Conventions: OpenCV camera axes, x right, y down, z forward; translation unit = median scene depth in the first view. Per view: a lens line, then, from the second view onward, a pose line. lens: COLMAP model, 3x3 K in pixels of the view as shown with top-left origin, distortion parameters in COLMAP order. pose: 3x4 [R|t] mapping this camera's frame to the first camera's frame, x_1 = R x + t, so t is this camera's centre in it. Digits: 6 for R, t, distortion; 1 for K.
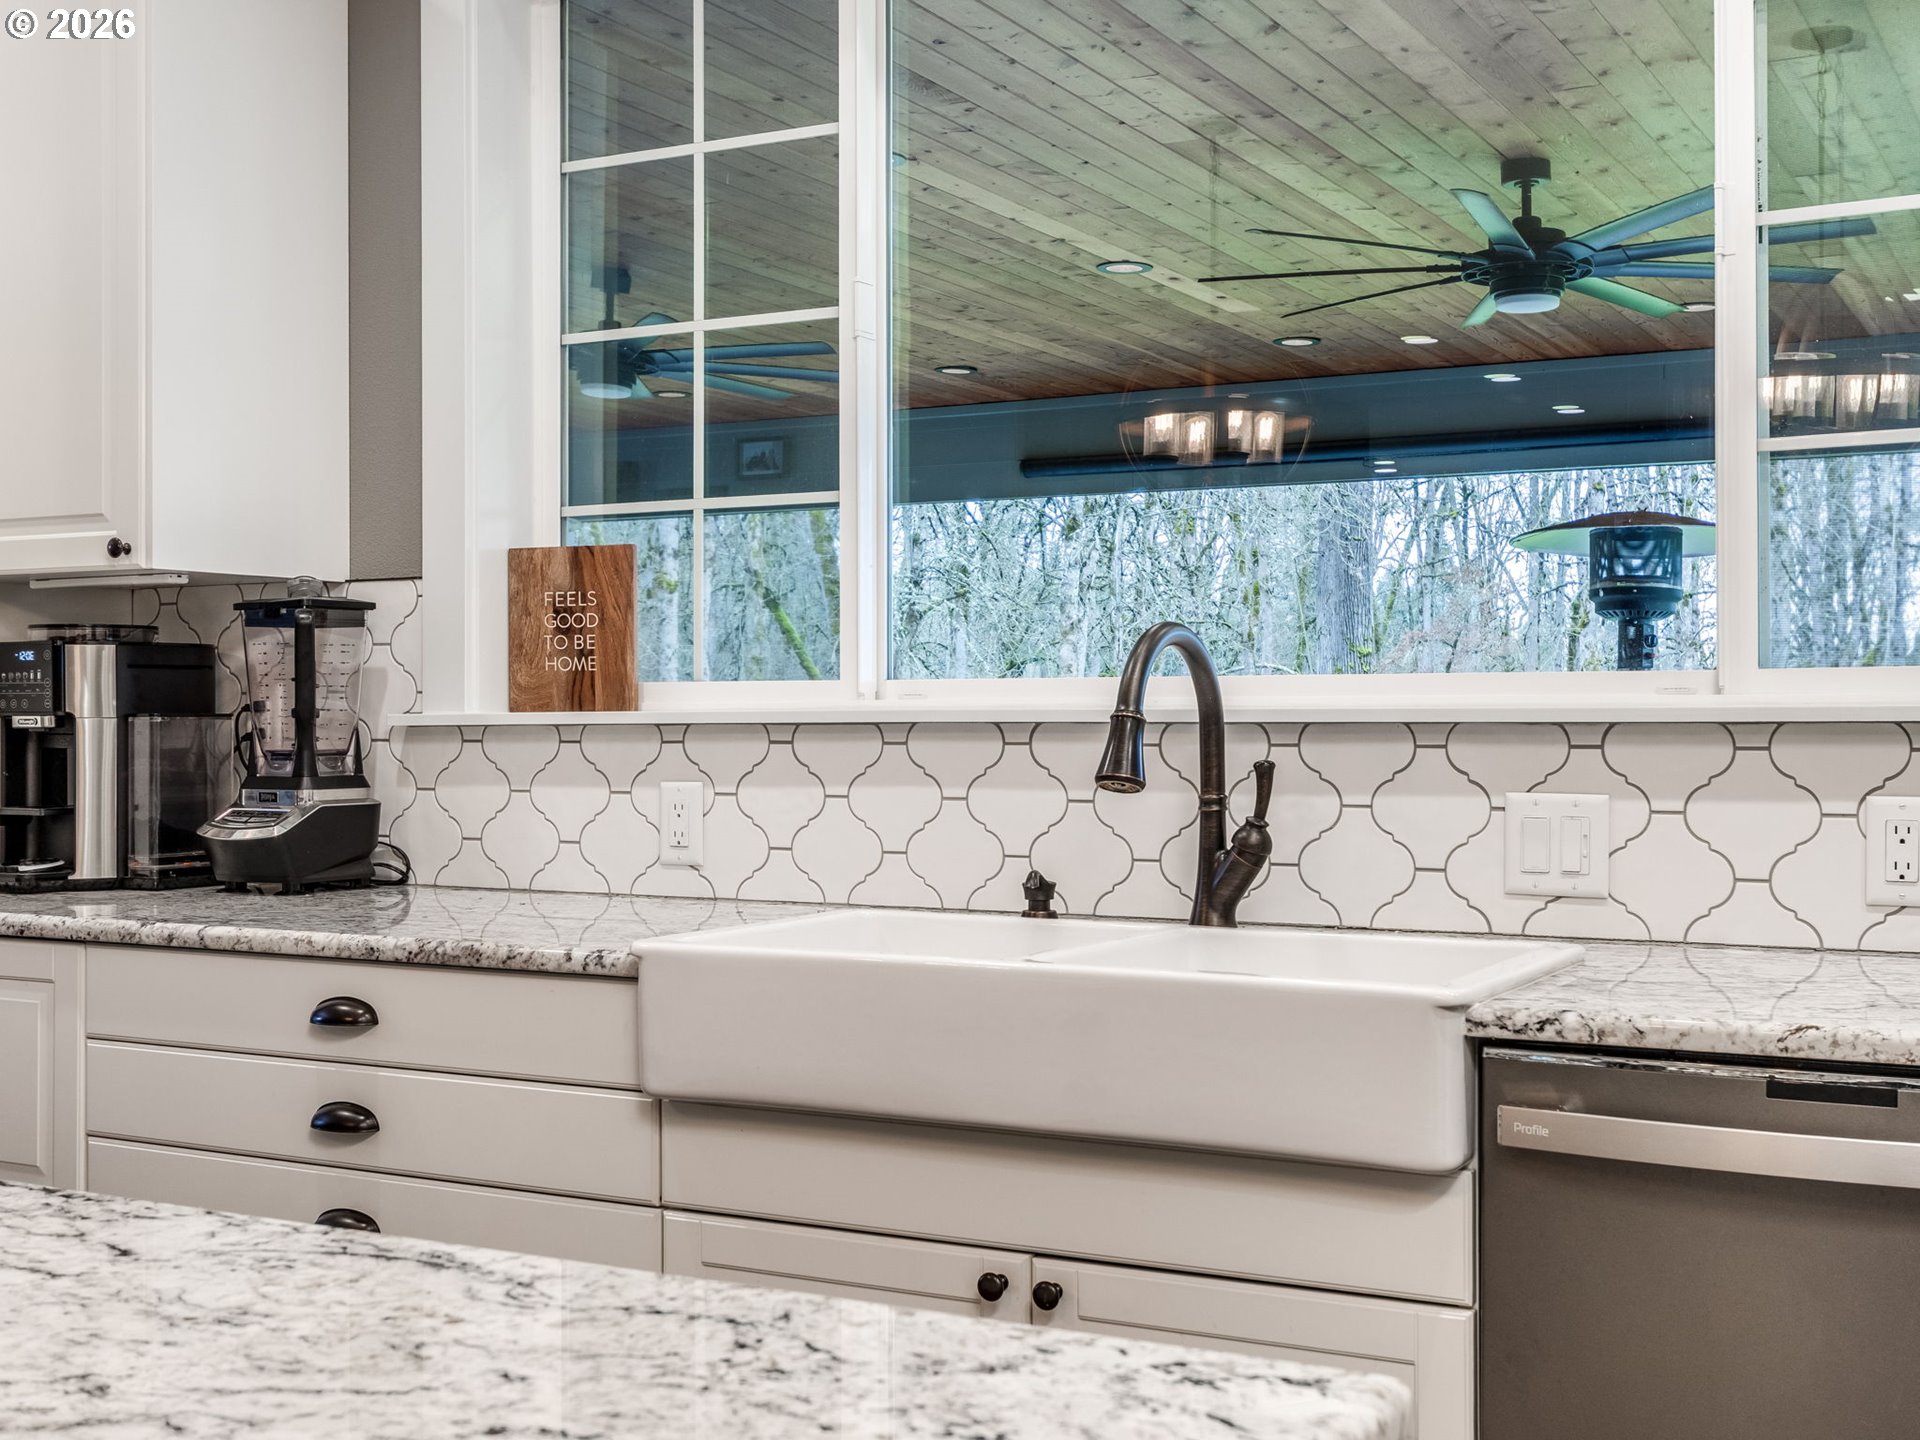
lens RADIAL K [[2292.0, 0, 956.1], [0, 2292.0, 715.9], [0, 0, 1]] dist [0.015160, 0.000000]
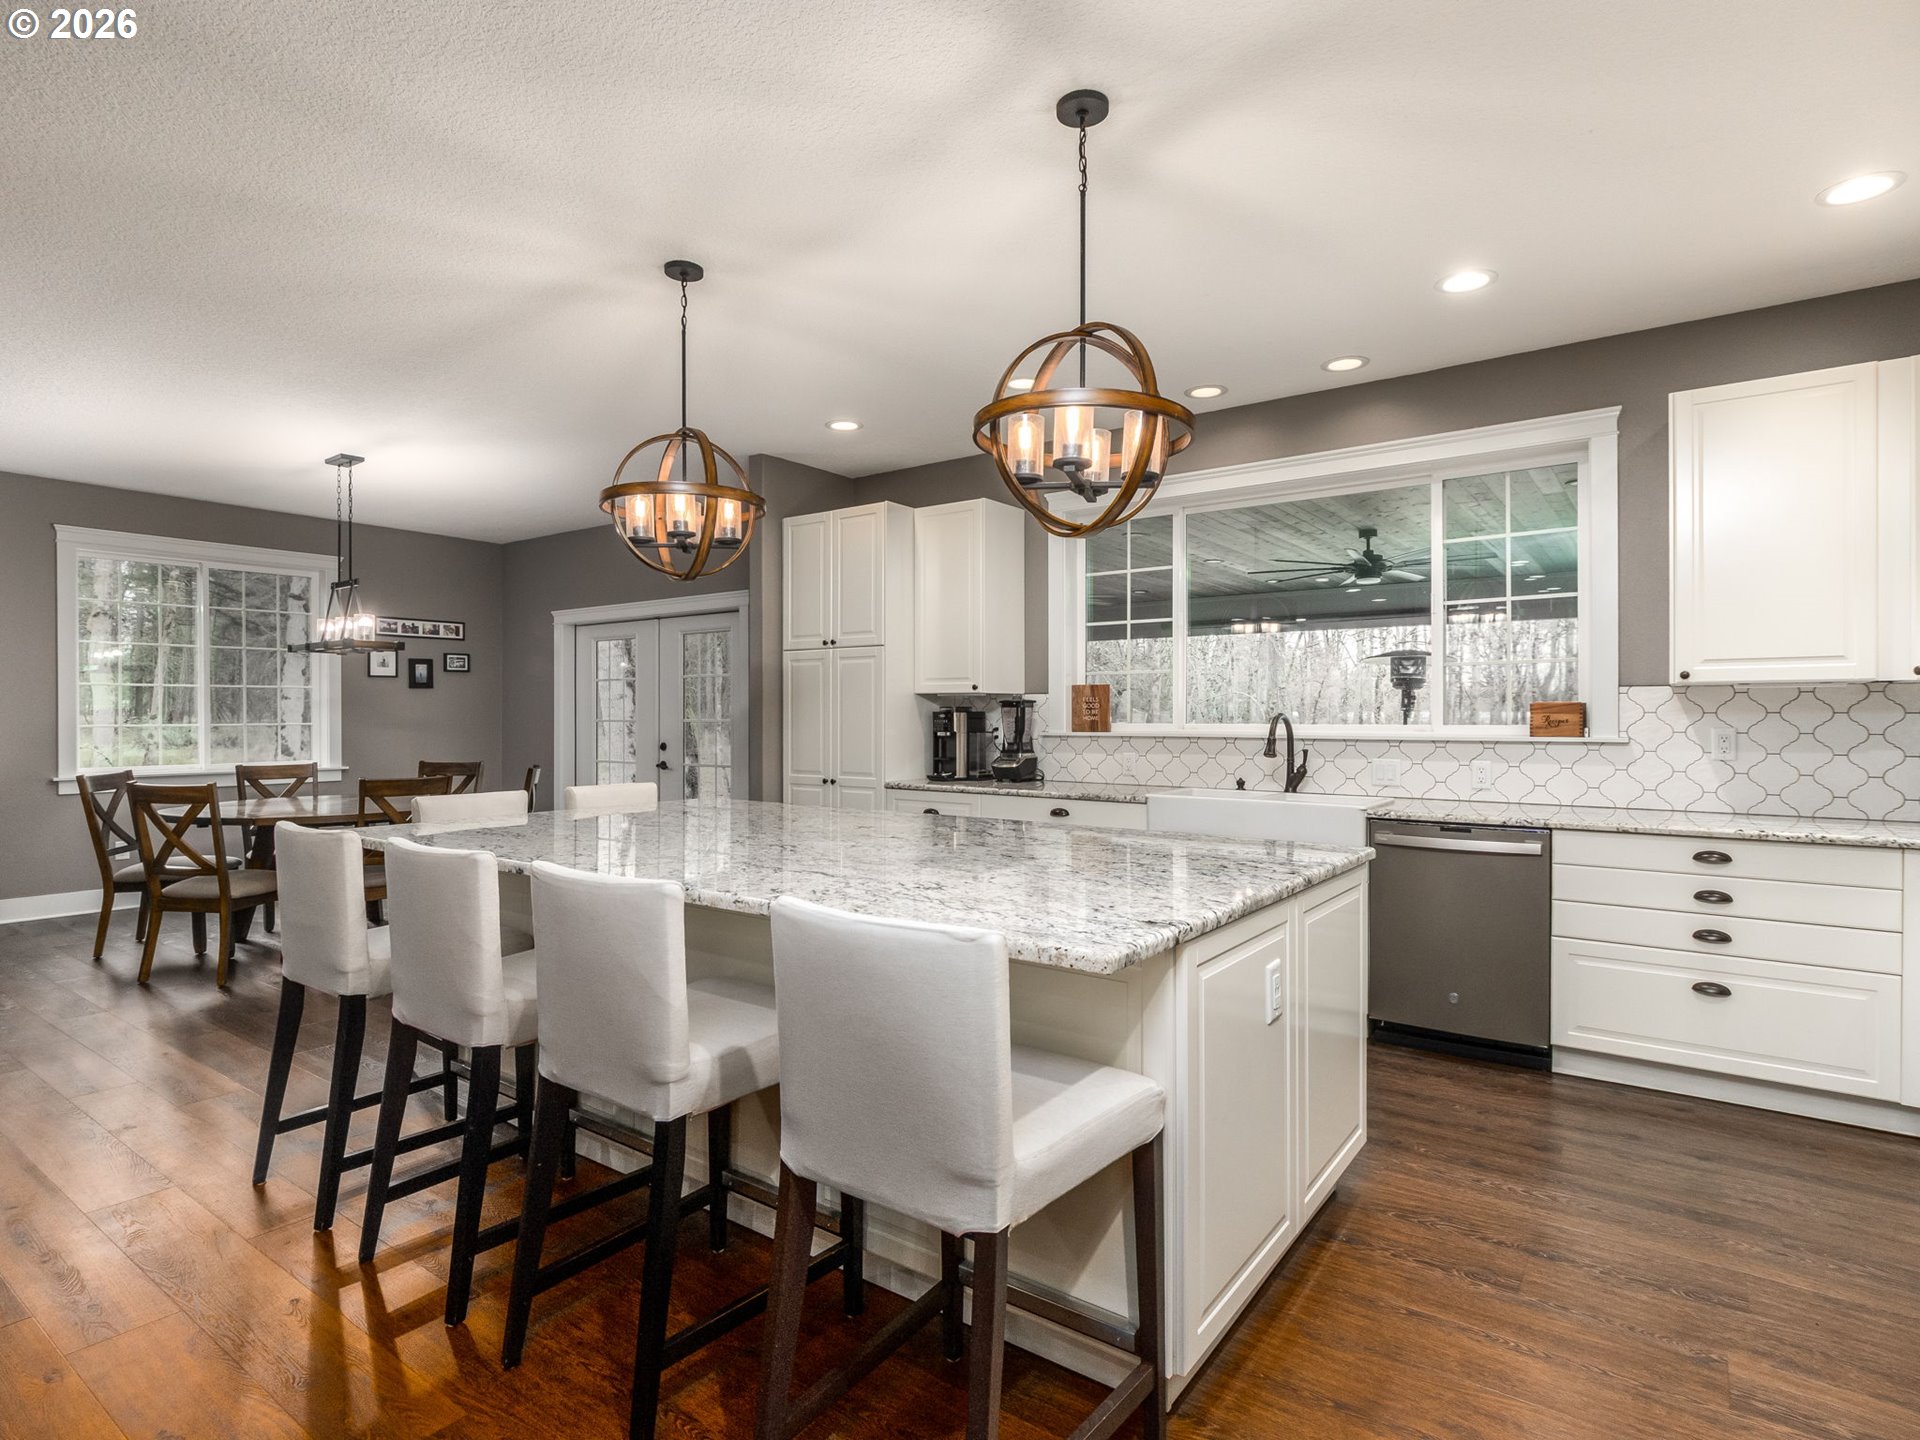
lens RADIAL K [[1018.7, 0, 960.4], [0, 1018.7, 724.0], [0, 0, 1]] dist [-0.004571, 0.000861]
pose [[0.992126, 0.004070, -0.125180, -0.175016], [-0.002896, 0.999950, 0.009555, -0.028611], [0.125213, -0.009117, 0.992088, -0.584591]]
